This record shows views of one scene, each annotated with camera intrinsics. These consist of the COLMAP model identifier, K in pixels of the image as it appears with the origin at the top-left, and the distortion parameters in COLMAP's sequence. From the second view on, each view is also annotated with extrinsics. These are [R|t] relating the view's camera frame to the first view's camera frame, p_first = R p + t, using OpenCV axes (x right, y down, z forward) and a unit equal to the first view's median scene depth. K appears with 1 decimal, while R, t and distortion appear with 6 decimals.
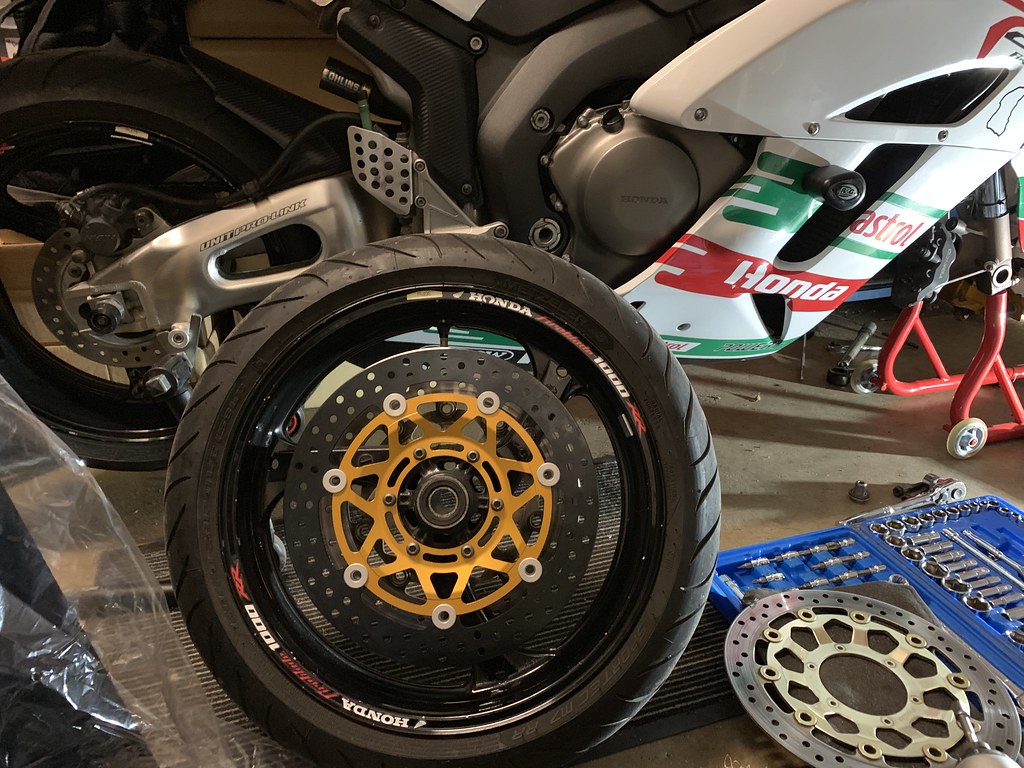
lens RADIAL K [[748.4, 0, 512.4], [0, 748.4, 385.3], [0, 0, 1]] dist [0.006662, -0.008505]
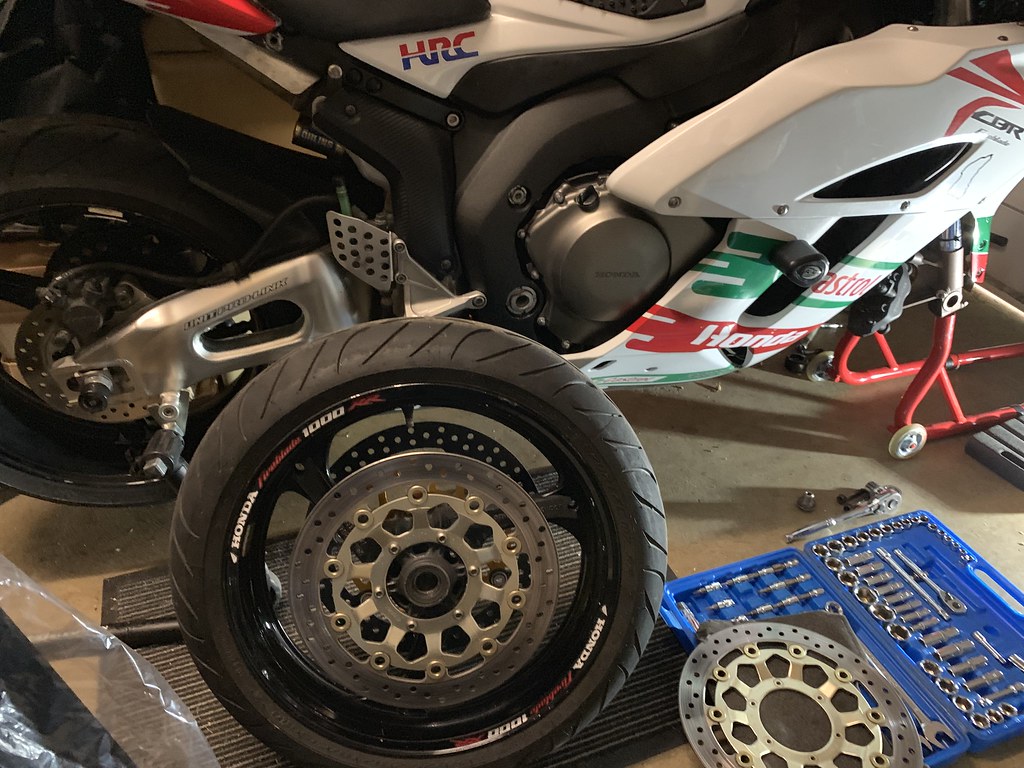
lens RADIAL K [[748.4, 0, 511.7], [0, 748.4, 384.4], [0, 0, 1]] dist [0.006662, -0.008505]
pose [[0.998926, -0.008806, 0.045486, -0.018442], [0.001220, 0.986428, 0.164193, -0.266587], [-0.046314, -0.163961, 0.985379, -0.036825]]
